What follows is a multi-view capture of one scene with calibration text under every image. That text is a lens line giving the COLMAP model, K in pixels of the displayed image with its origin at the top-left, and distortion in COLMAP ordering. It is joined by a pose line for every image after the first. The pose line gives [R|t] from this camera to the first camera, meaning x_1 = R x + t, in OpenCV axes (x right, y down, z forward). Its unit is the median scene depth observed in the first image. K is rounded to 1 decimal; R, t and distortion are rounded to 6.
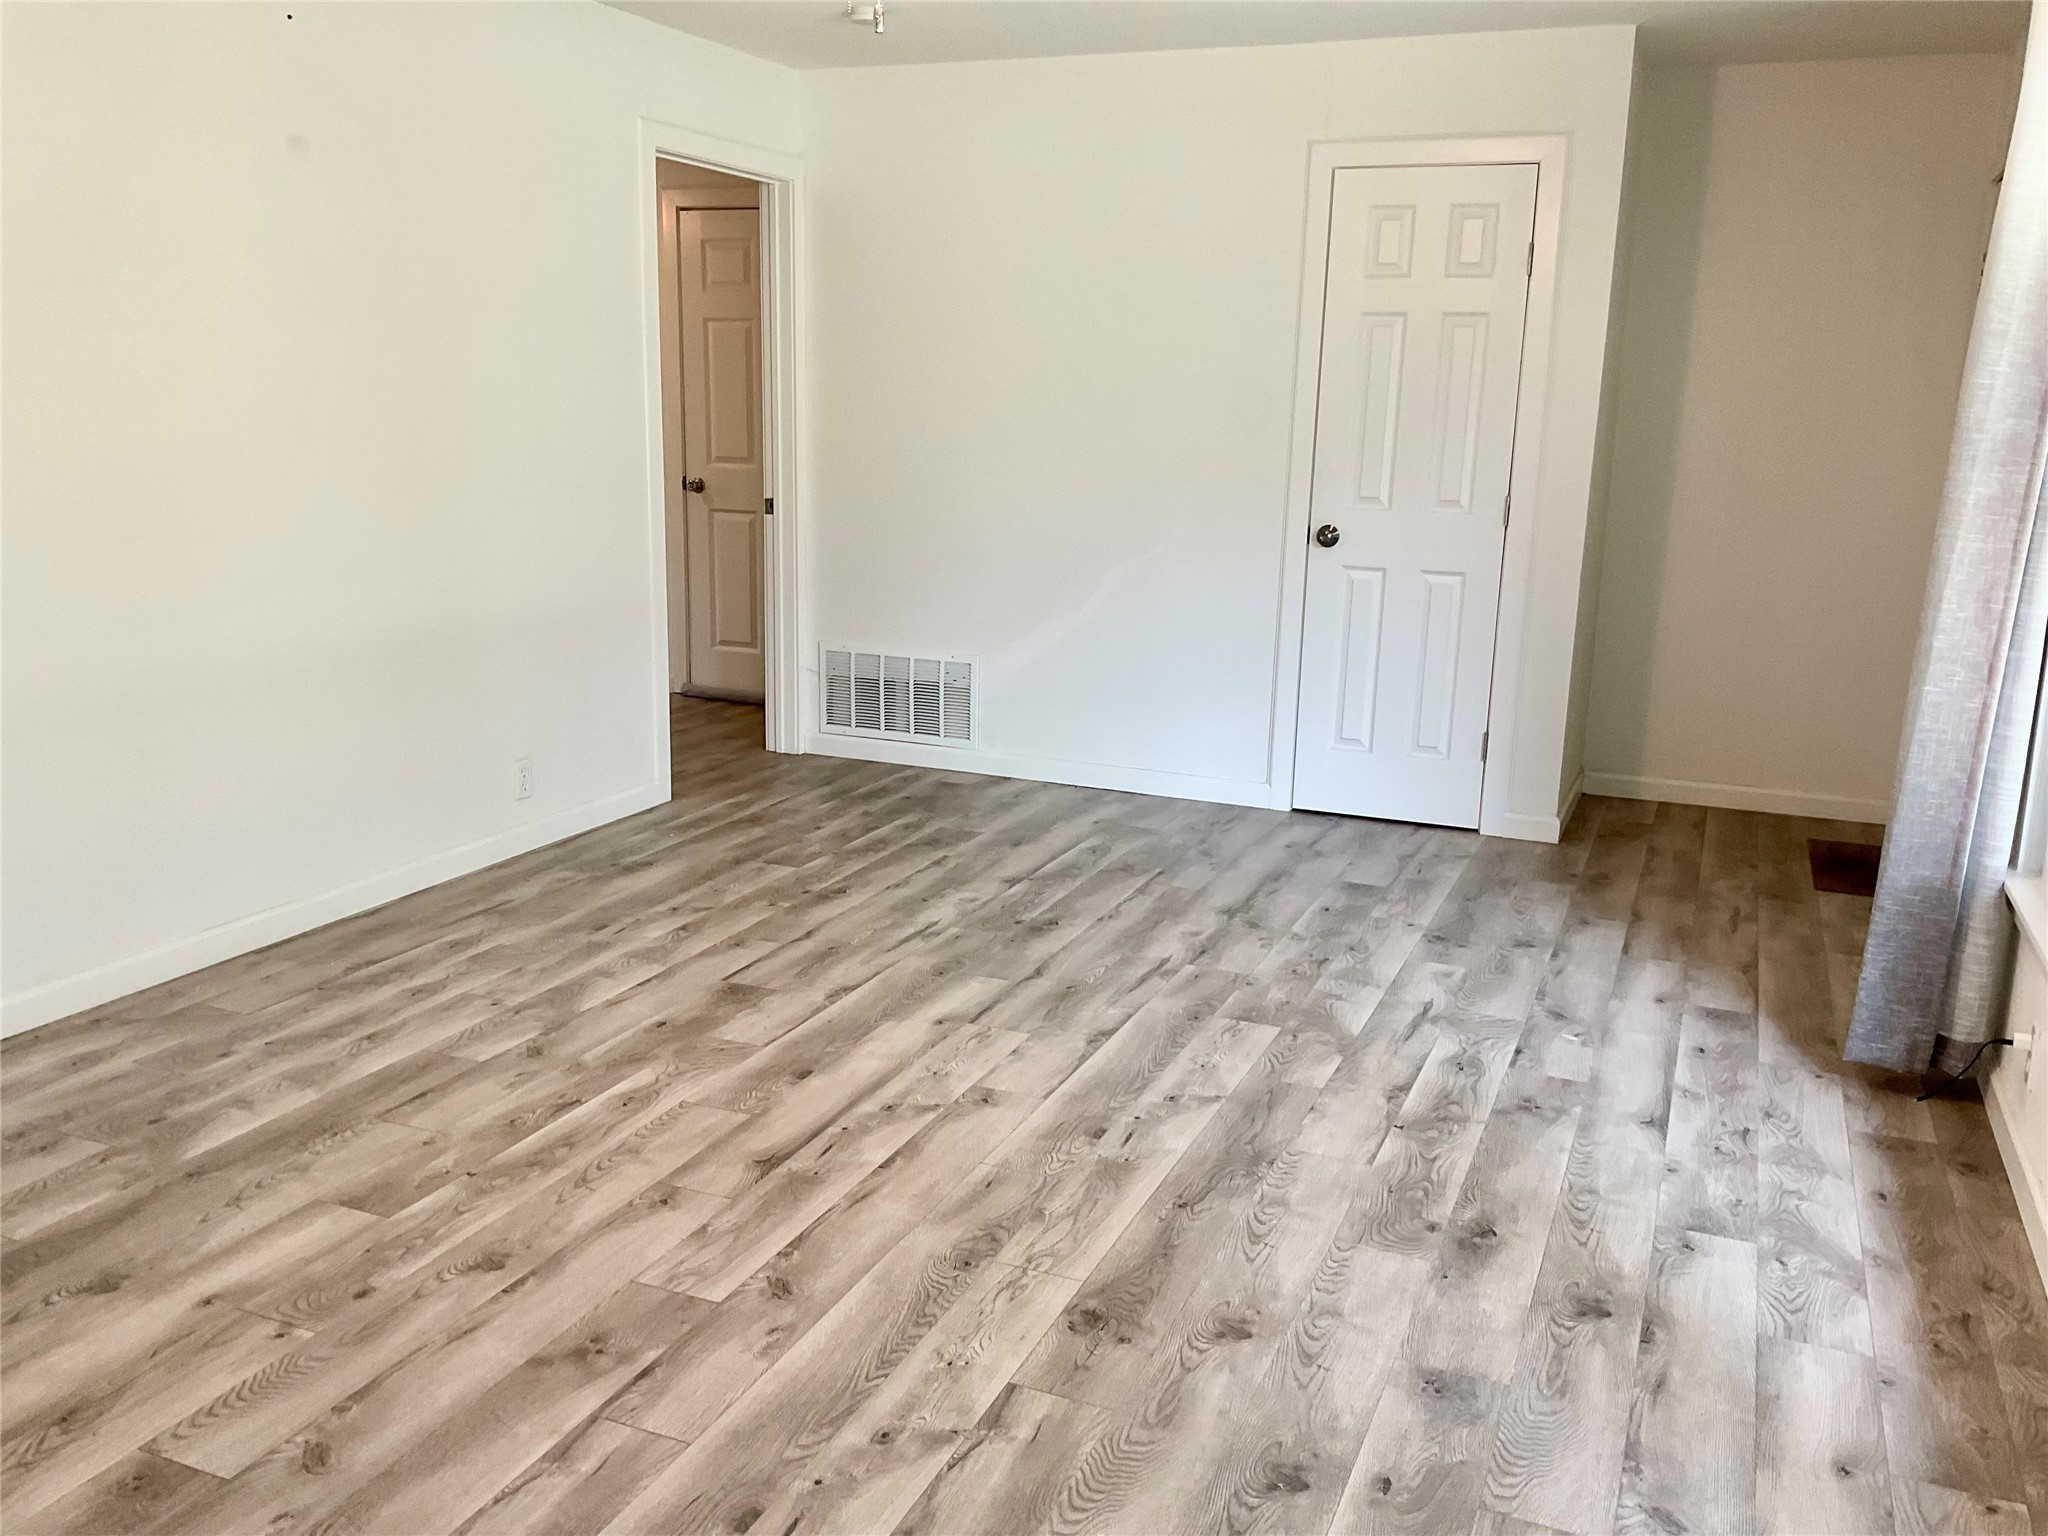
lens RADIAL K [[1685.7, 0, 1012.2], [0, 1685.7, 762.3], [0, 0, 1]] dist [0.076855, -0.154939]
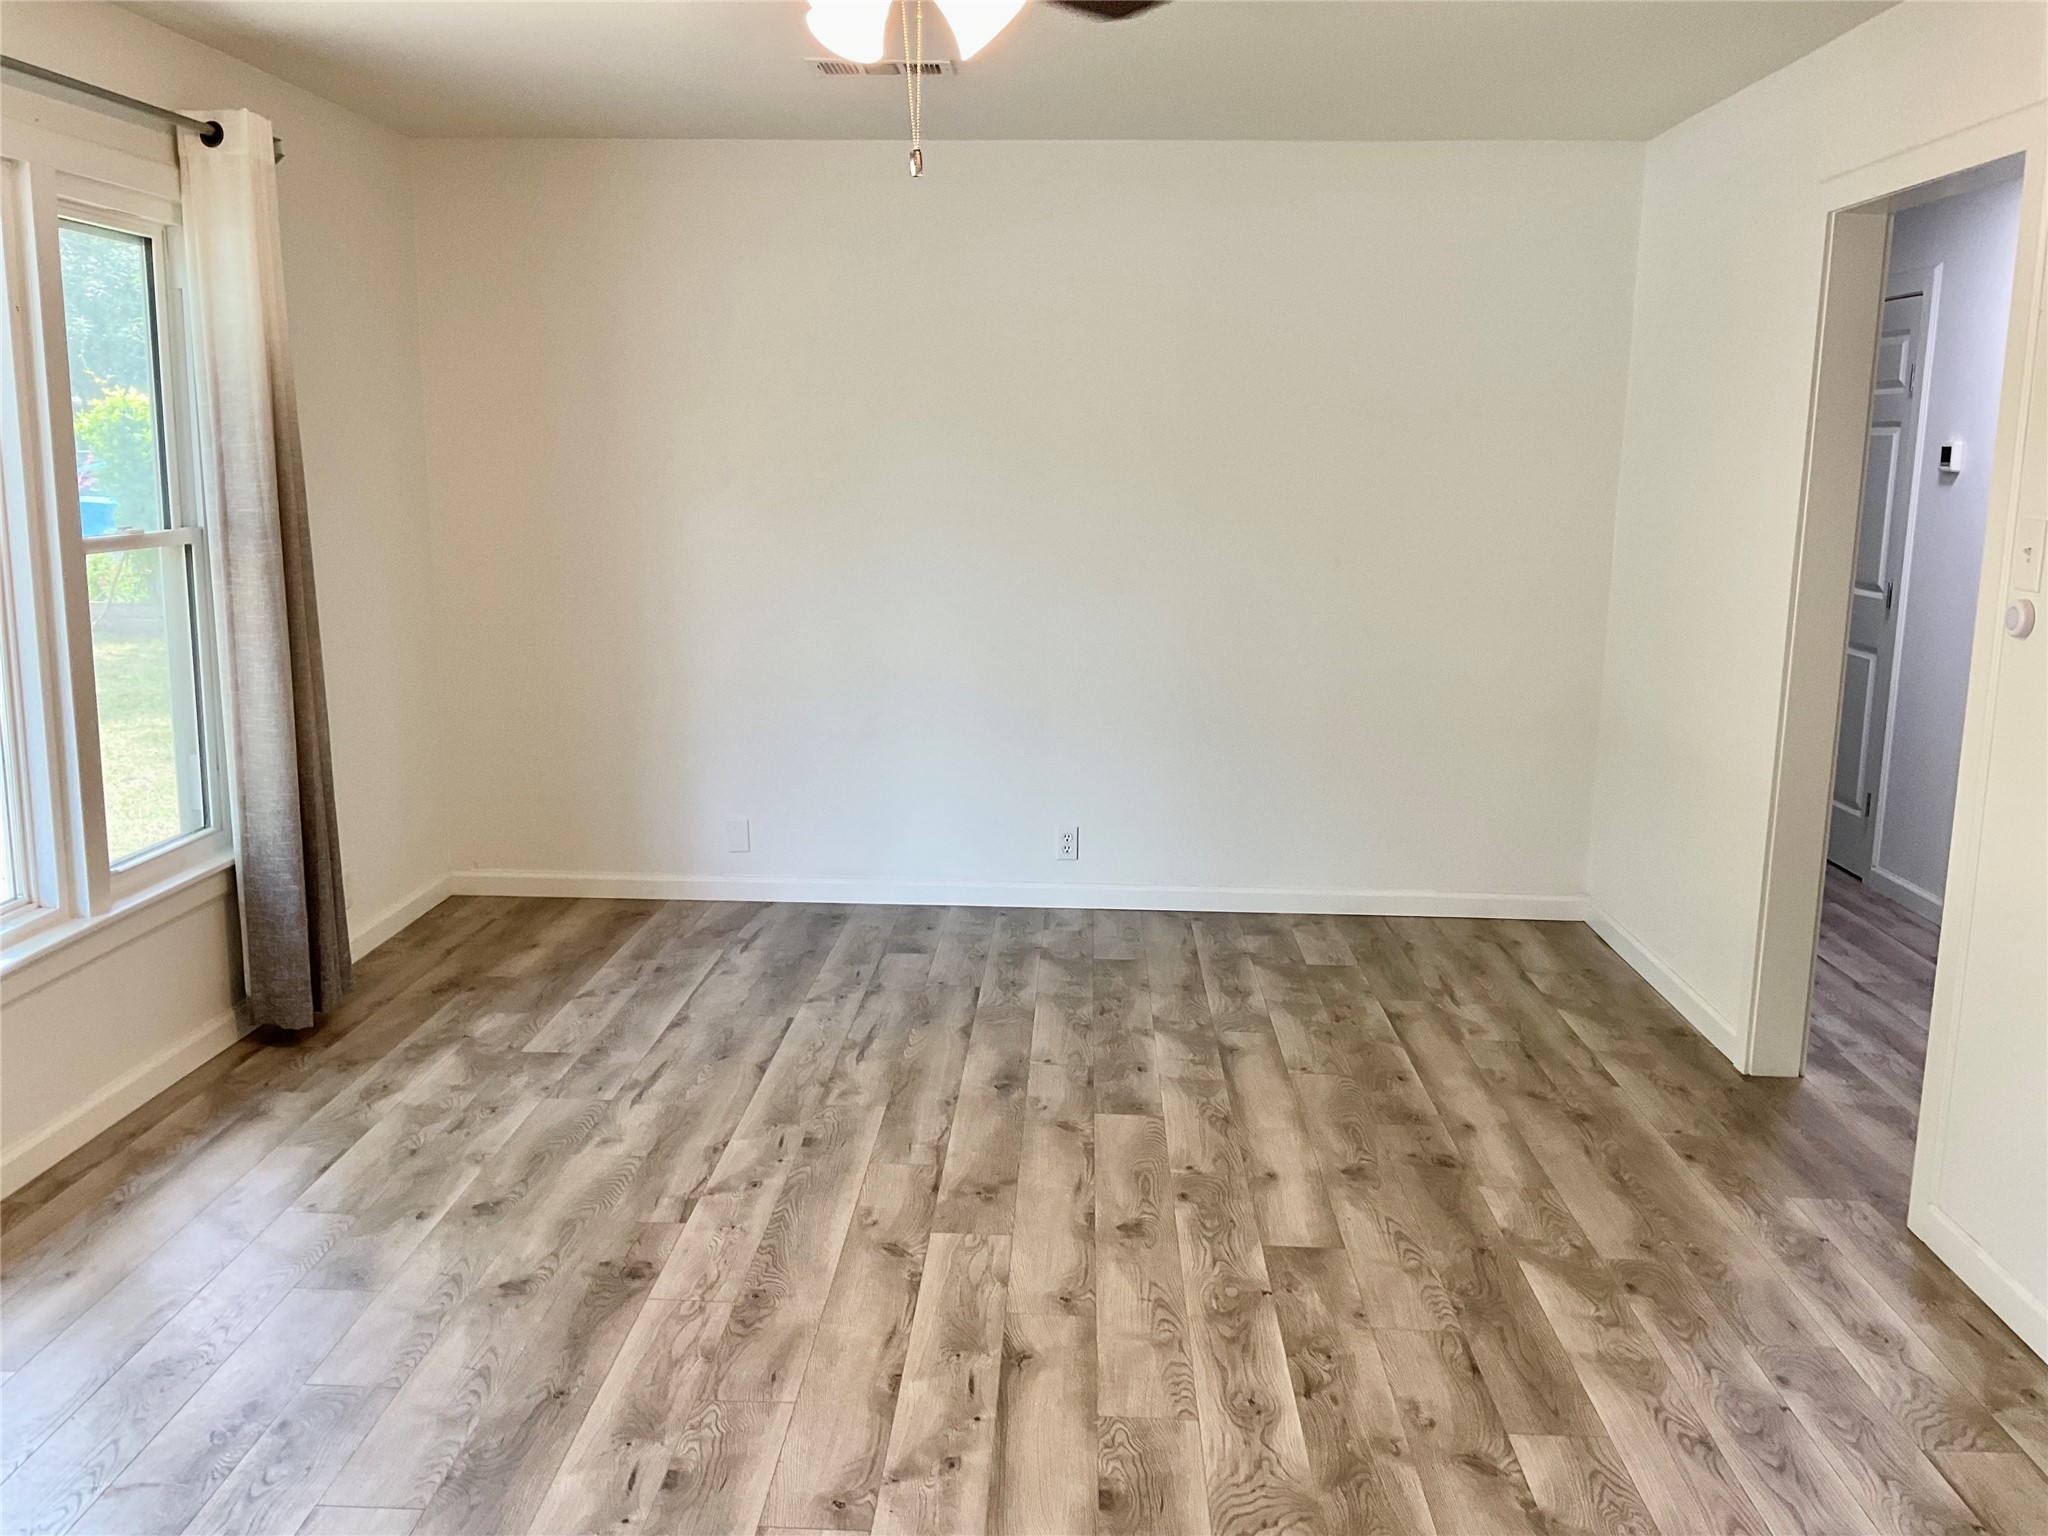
lens RADIAL K [[1685.7, 0, 1023.6], [0, 1685.7, 757.2], [0, 0, 1]] dist [0.076855, -0.154939]
pose [[-0.931714, 0.033309, -0.361662, 0.160031], [-0.107315, 0.926076, 0.361755, -0.364386], [0.346976, 0.375864, -0.859263, 1.487825]]
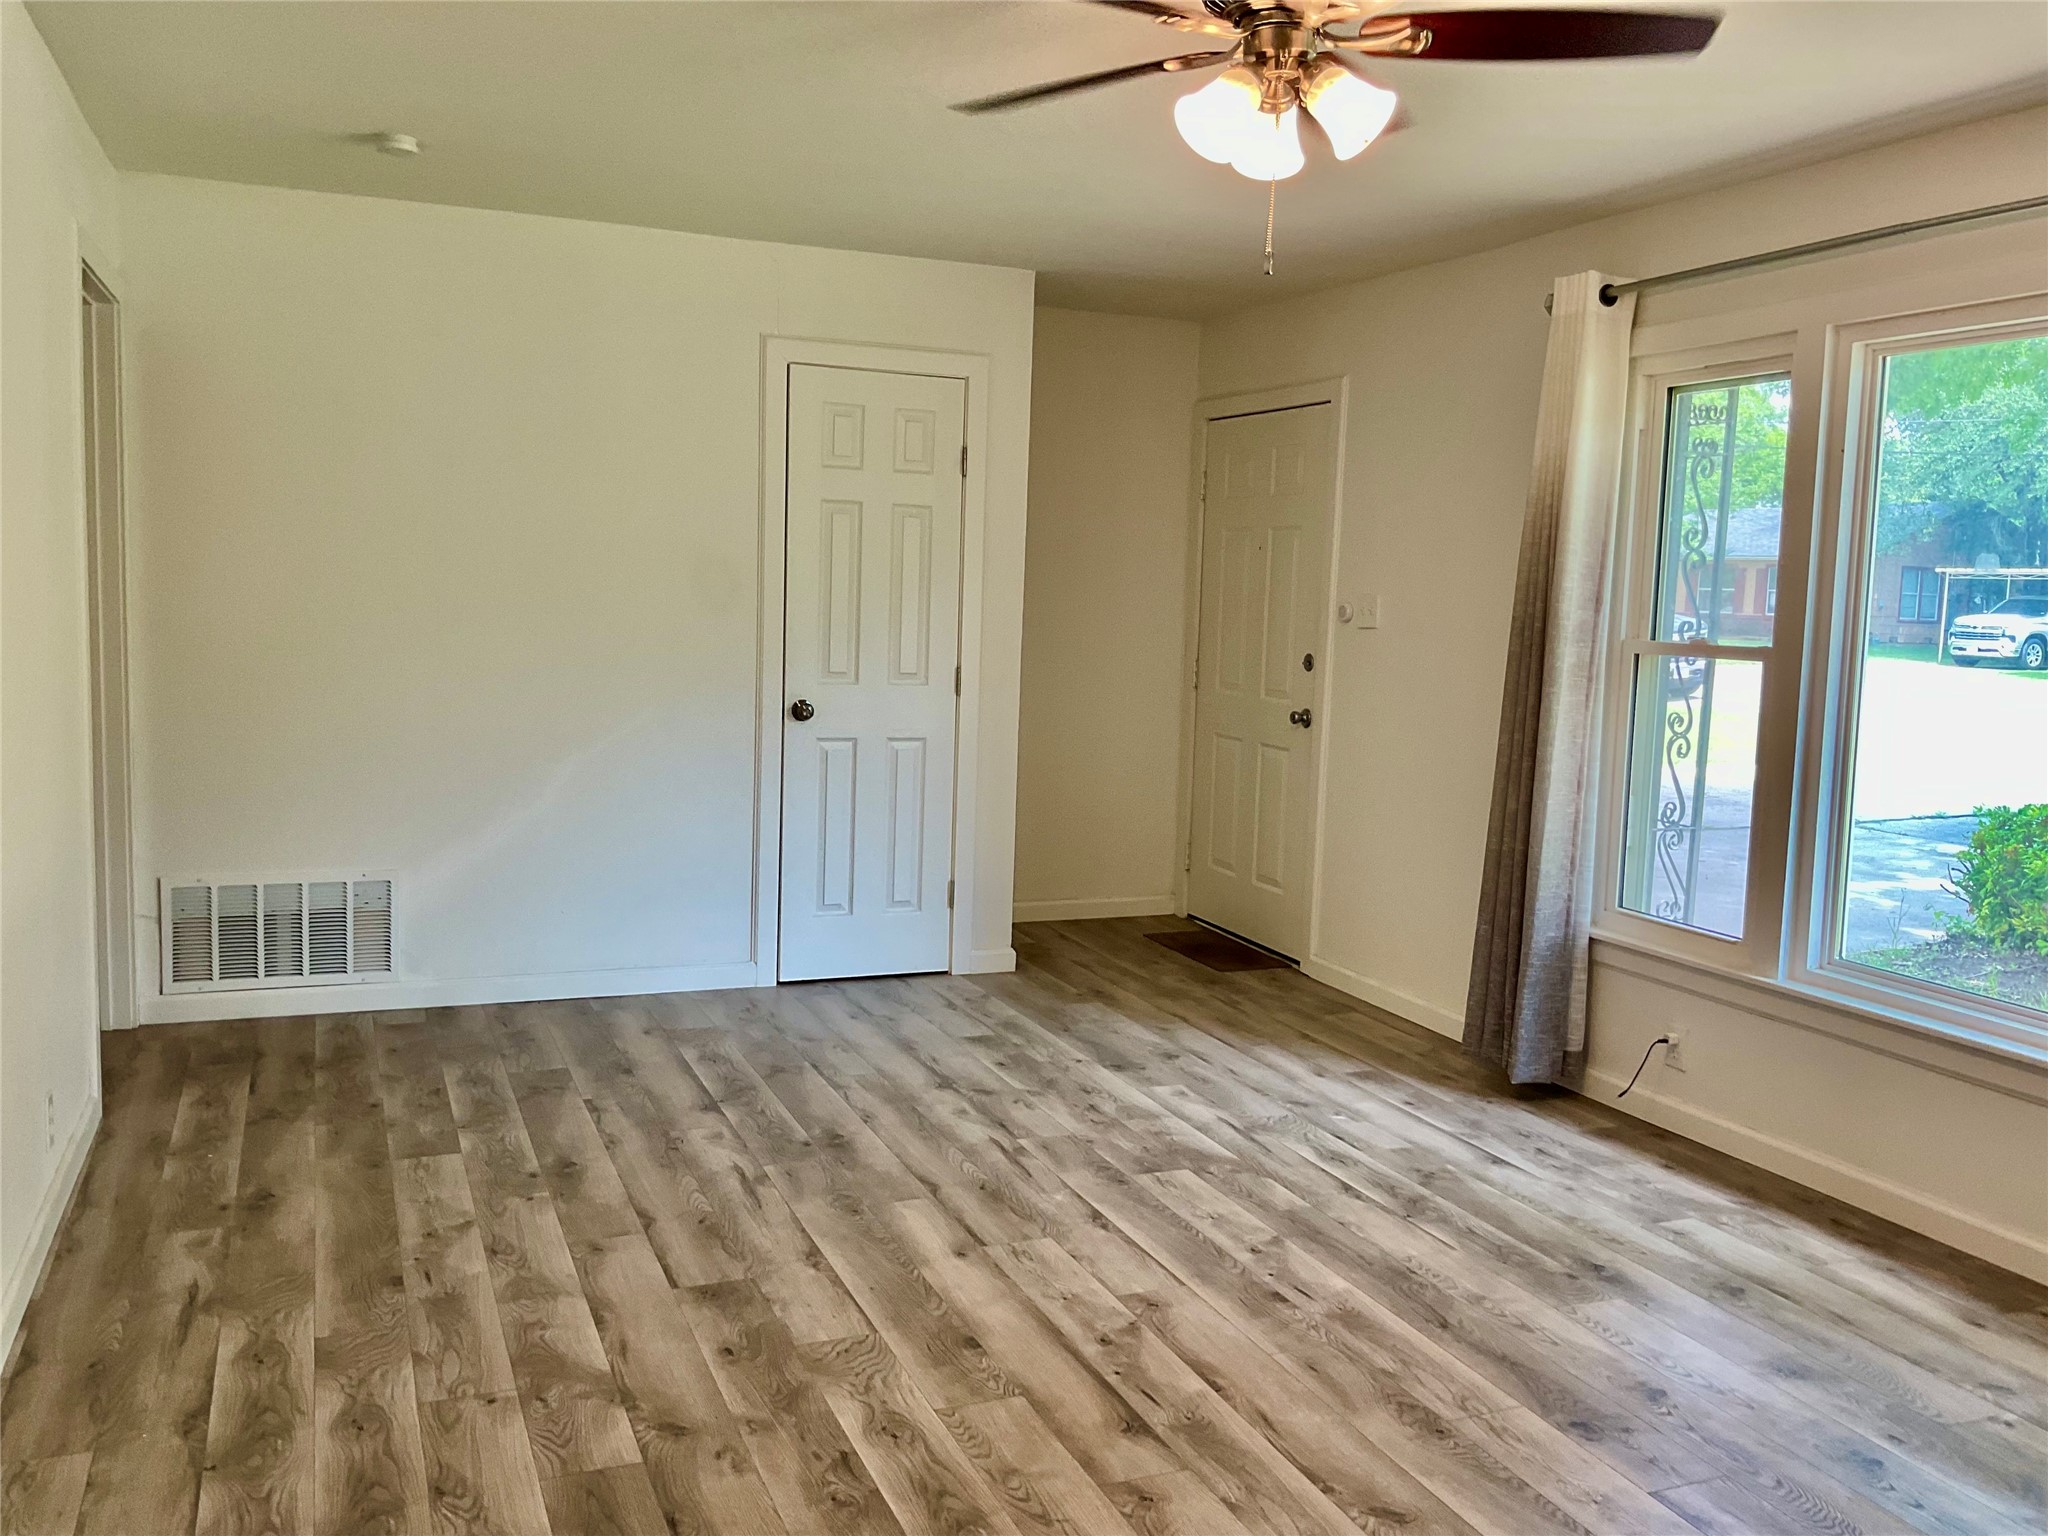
lens RADIAL K [[1685.7, 0, 1016.8], [0, 1685.7, 752.5], [0, 0, 1]] dist [0.076855, -0.154939]
pose [[0.703412, -0.073243, 0.706998, -0.722532], [0.134813, 0.990369, -0.031529, -0.095203], [-0.697880, 0.117490, 0.706512, 0.306459]]
